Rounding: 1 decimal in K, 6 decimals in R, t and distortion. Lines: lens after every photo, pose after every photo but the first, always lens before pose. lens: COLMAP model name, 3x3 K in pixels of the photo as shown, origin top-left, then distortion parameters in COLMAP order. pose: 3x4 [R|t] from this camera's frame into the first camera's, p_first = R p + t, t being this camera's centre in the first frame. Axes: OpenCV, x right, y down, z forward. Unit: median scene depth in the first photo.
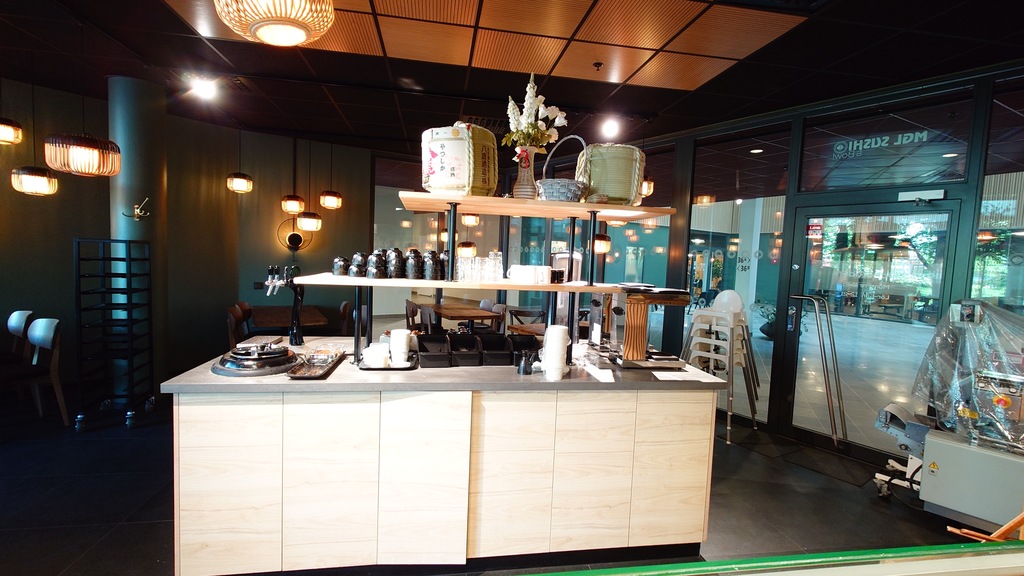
lens RADIAL K [[458.7, 0, 512.0], [0, 458.7, 288.0], [0, 0, 1]] dist [0.013767, -0.000080]
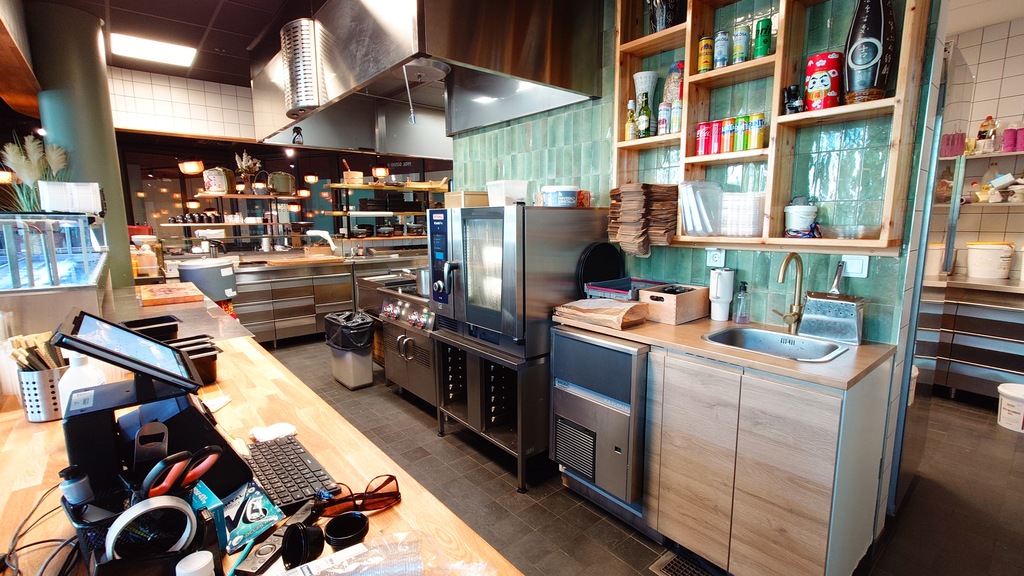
lens RADIAL K [[458.7, 0, 512.0], [0, 458.7, 288.0], [0, 0, 1]] dist [0.013767, -0.000080]
pose [[0.860364, -0.125986, 0.493863, -0.049485], [0.079987, 0.990337, 0.113292, 0.188297], [-0.503364, -0.057970, 0.862128, -2.257818]]
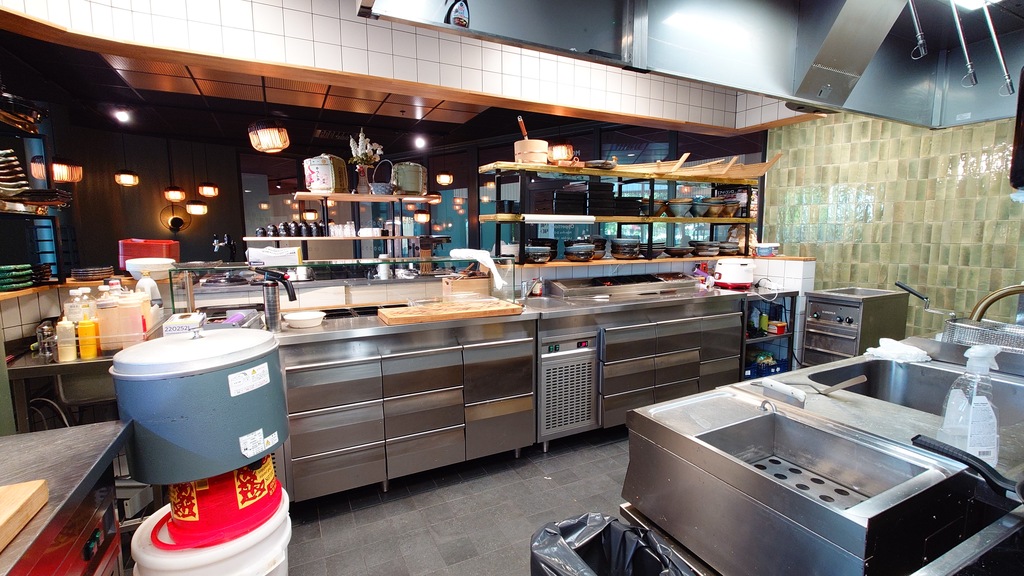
lens RADIAL K [[458.7, 0, 512.0], [0, 458.7, 288.0], [0, 0, 1]] dist [0.013767, -0.000080]
pose [[0.954082, -0.083581, 0.287650, 0.032598], [0.068597, 0.995728, 0.061801, 0.123679], [-0.291587, -0.039232, 0.955740, -1.018009]]
